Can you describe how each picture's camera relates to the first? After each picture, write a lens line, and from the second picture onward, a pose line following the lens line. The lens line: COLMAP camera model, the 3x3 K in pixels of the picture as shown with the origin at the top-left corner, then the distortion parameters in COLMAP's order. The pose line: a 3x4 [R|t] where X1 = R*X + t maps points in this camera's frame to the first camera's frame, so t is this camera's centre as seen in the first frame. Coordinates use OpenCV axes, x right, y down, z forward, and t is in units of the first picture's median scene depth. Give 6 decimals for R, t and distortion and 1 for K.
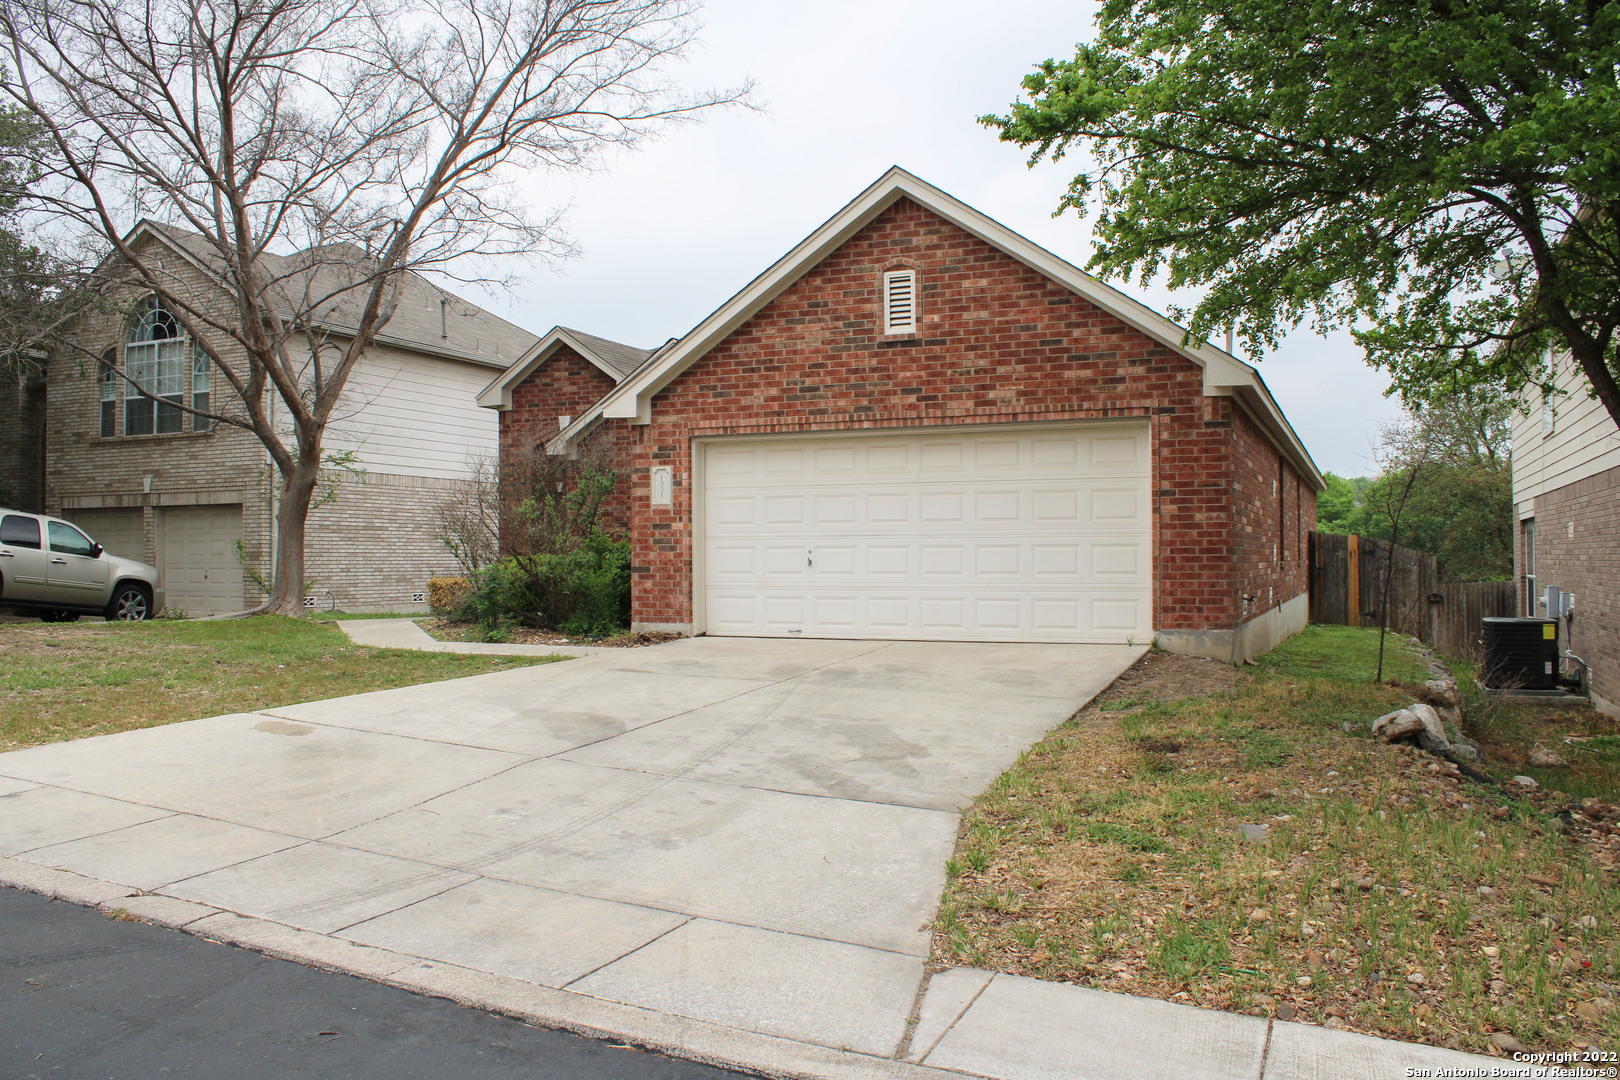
lens RADIAL K [[1344.4, 0, 807.4], [0, 1344.4, 541.2], [0, 0, 1]] dist [-0.169838, 0.143591]
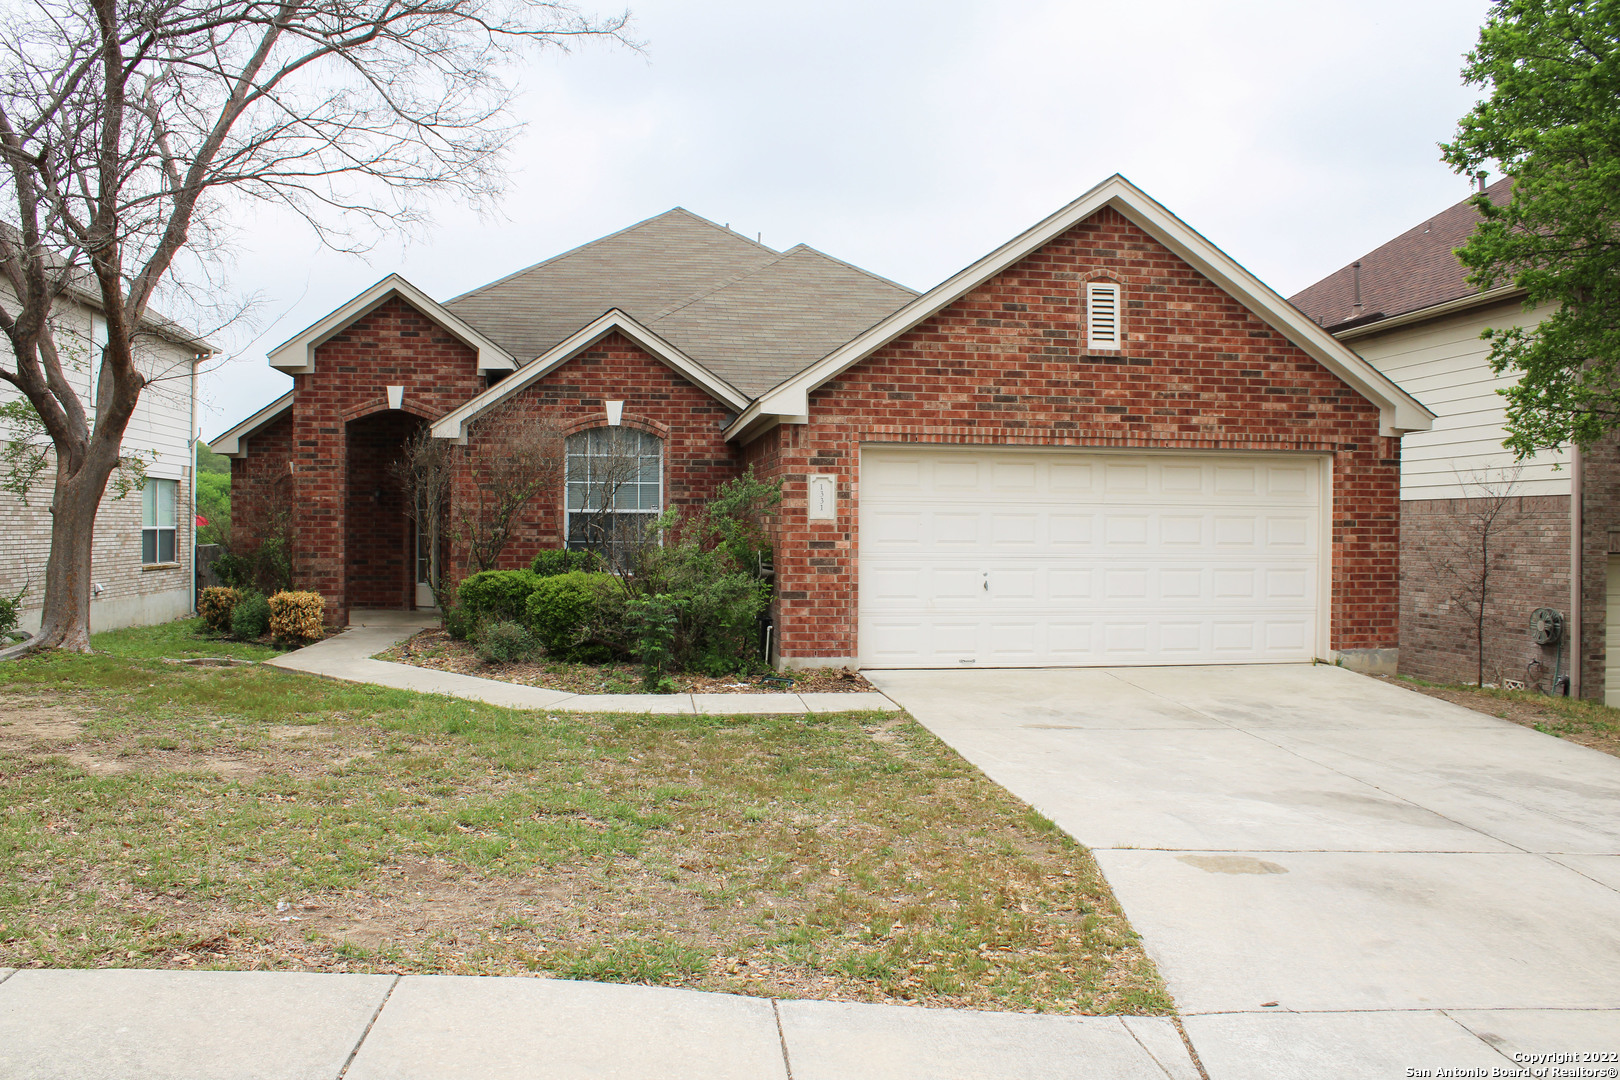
lens RADIAL K [[1344.4, 0, 813.7], [0, 1344.4, 540.4], [0, 0, 1]] dist [-0.169838, 0.143591]
pose [[0.848676, 0.004484, 0.528893, -0.610757], [-0.017709, 0.999644, 0.019941, -0.033152], [-0.528616, -0.026290, 0.848454, 0.296883]]
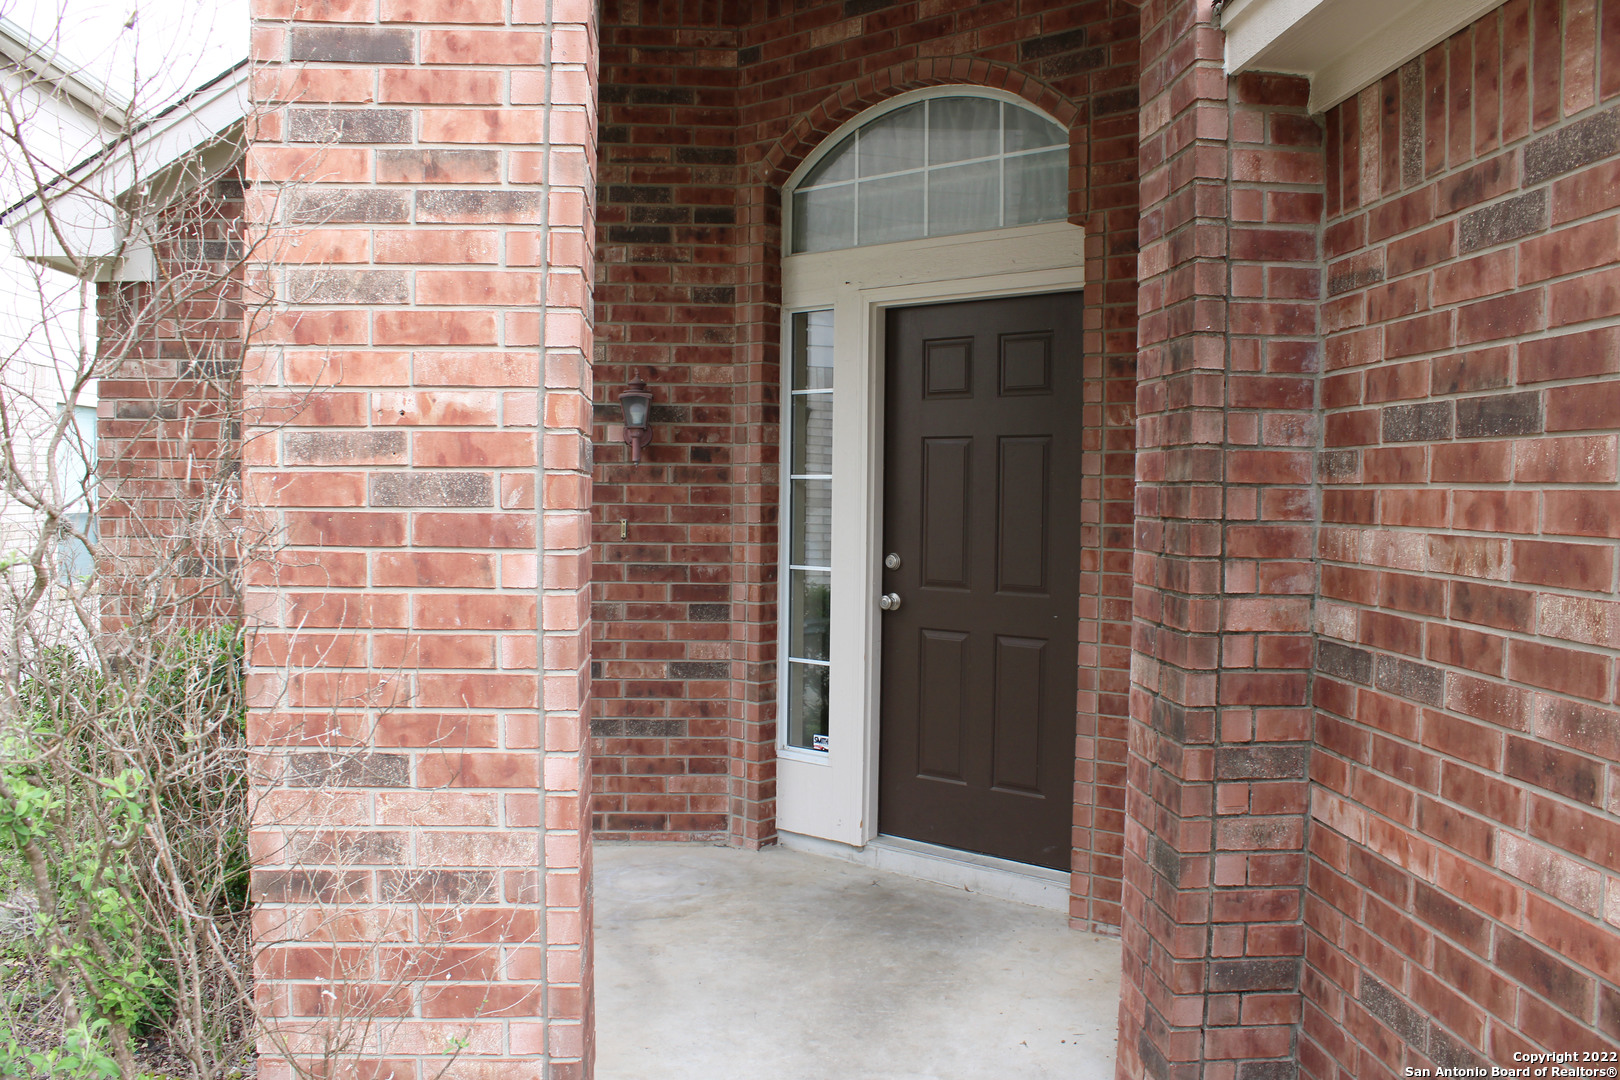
lens RADIAL K [[1344.4, 0, 810.5], [0, 1344.4, 537.1], [0, 0, 1]] dist [-0.169838, 0.143591]
pose [[0.886482, -0.002154, 0.462758, -0.387943], [-0.021497, 0.998718, 0.045828, -0.030217], [-0.462263, -0.050574, 0.885299, 1.402442]]
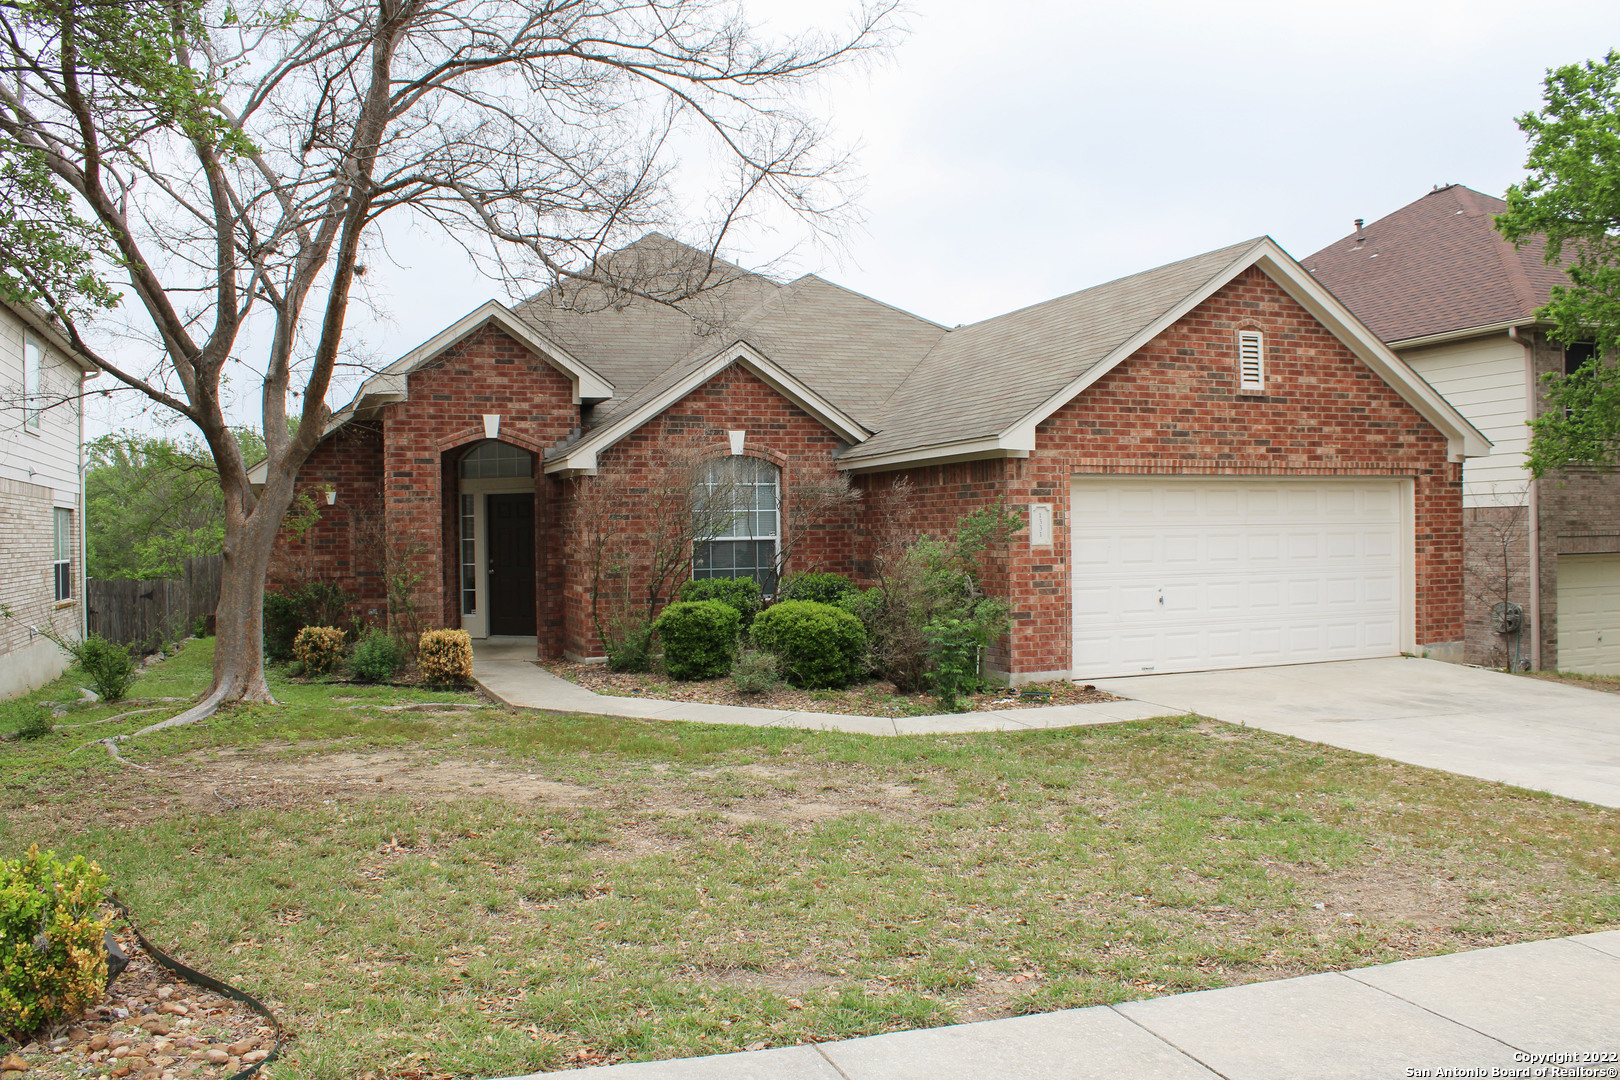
lens RADIAL K [[1344.4, 0, 813.8], [0, 1344.4, 539.8], [0, 0, 1]] dist [-0.169838, 0.143591]
pose [[0.706290, -0.010176, 0.707850, -0.947708], [0.002202, 0.999923, 0.012178, -0.045822], [-0.707919, -0.007042, 0.706258, 0.490958]]
